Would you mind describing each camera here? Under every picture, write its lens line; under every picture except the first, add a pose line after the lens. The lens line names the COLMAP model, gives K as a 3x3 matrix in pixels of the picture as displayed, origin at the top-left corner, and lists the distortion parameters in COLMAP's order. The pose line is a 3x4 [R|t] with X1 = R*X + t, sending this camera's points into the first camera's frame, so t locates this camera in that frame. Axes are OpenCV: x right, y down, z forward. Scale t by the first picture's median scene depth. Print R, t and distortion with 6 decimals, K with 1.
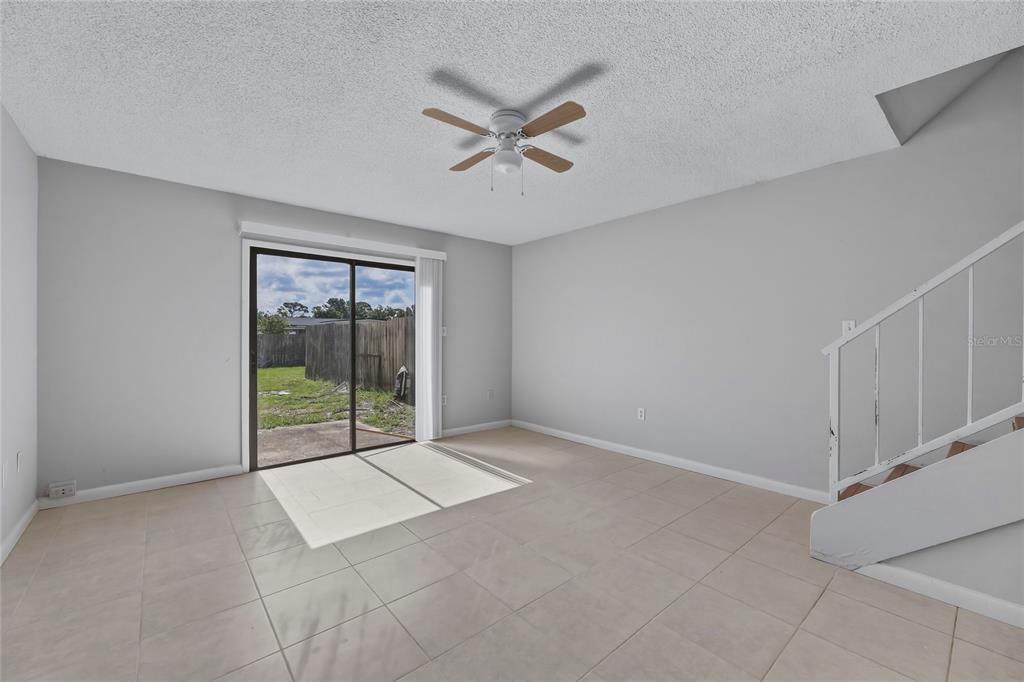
lens RADIAL K [[413.3, 0, 519.9], [0, 413.3, 335.8], [0, 0, 1]] dist [0.002446, 0.000063]
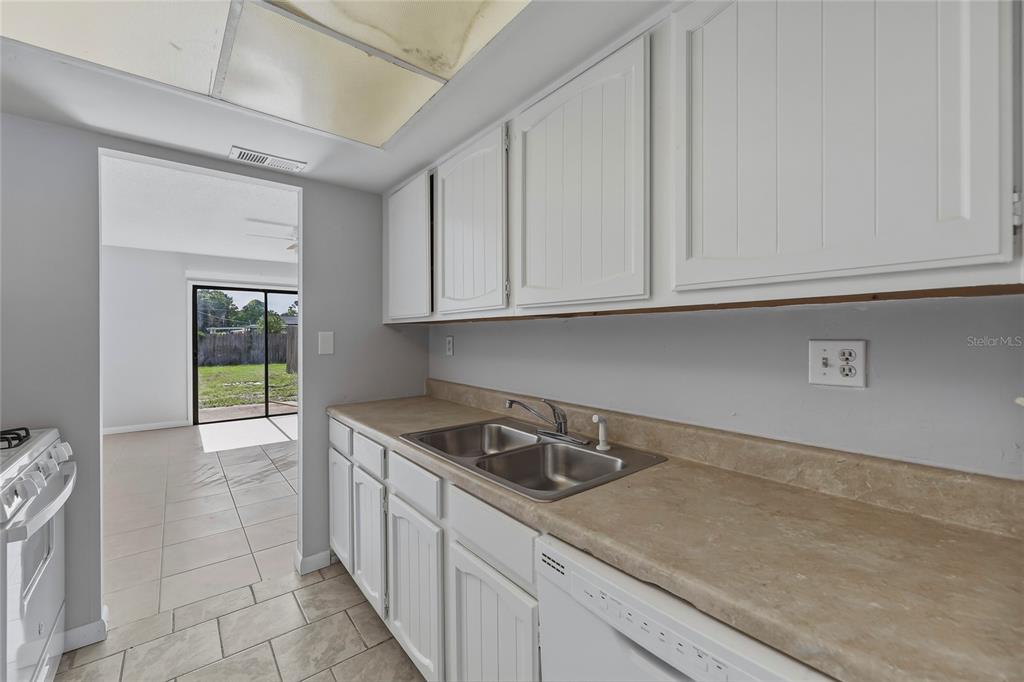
lens RADIAL K [[413.3, 0, 507.7], [0, 413.3, 335.4], [0, 0, 1]] dist [0.002446, 0.000063]
pose [[0.999171, 0.000169, -0.040714, 0.625731], [-0.000031, 0.999994, 0.003389, -0.023928], [0.040714, -0.003385, 0.999165, -0.548411]]
